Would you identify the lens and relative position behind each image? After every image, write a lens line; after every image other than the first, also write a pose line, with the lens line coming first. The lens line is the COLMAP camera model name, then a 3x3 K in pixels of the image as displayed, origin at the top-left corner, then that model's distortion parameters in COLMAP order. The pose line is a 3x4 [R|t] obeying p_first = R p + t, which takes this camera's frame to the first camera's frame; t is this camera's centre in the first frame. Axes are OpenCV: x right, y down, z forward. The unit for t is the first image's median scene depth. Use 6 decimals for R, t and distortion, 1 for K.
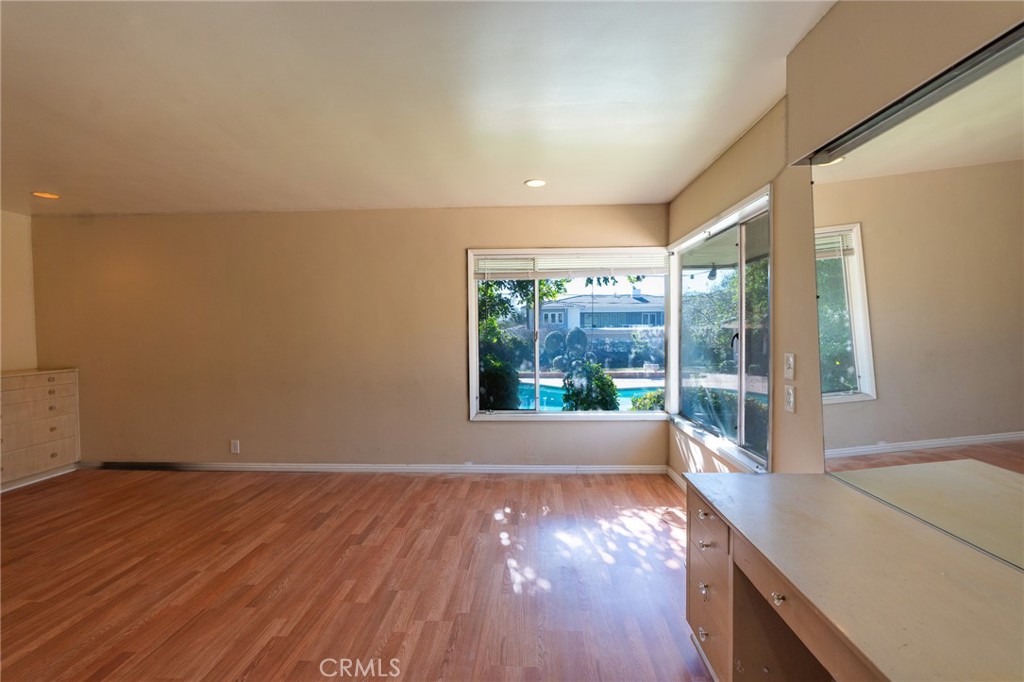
lens RADIAL K [[457.7, 0, 510.8], [0, 457.7, 344.4], [0, 0, 1]] dist [-0.012588, 0.007620]
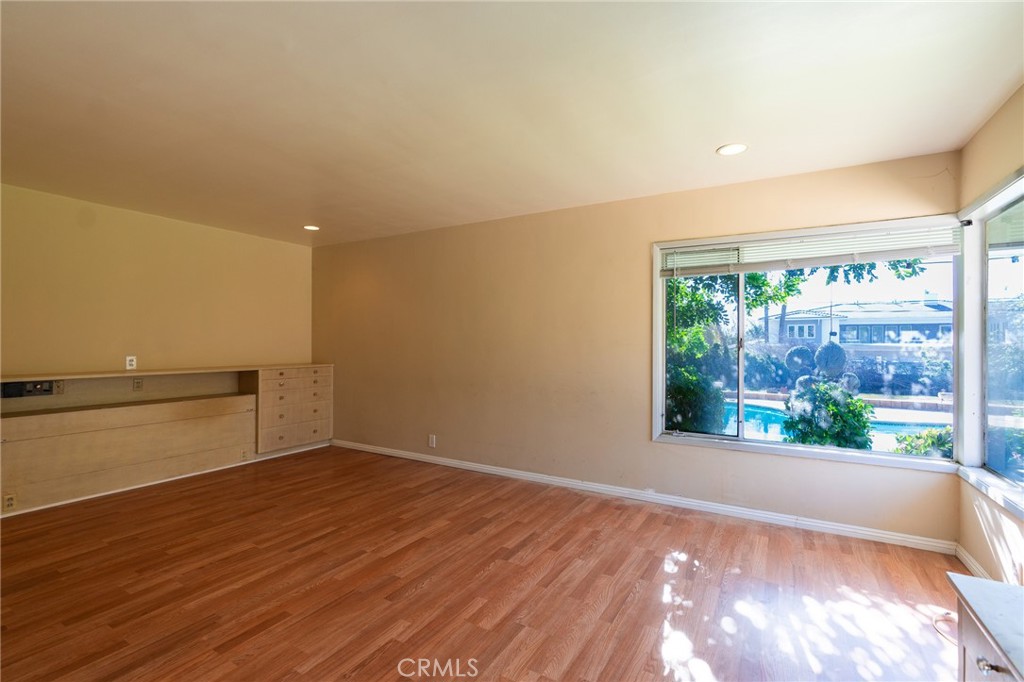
lens RADIAL K [[457.7, 0, 510.8], [0, 457.7, 344.4], [0, 0, 1]] dist [-0.012588, 0.007620]
pose [[0.887328, 0.016319, -0.460850, 0.077914], [-0.029676, 0.999323, -0.021751, 0.012526], [0.460183, 0.032977, 0.887211, 0.121749]]
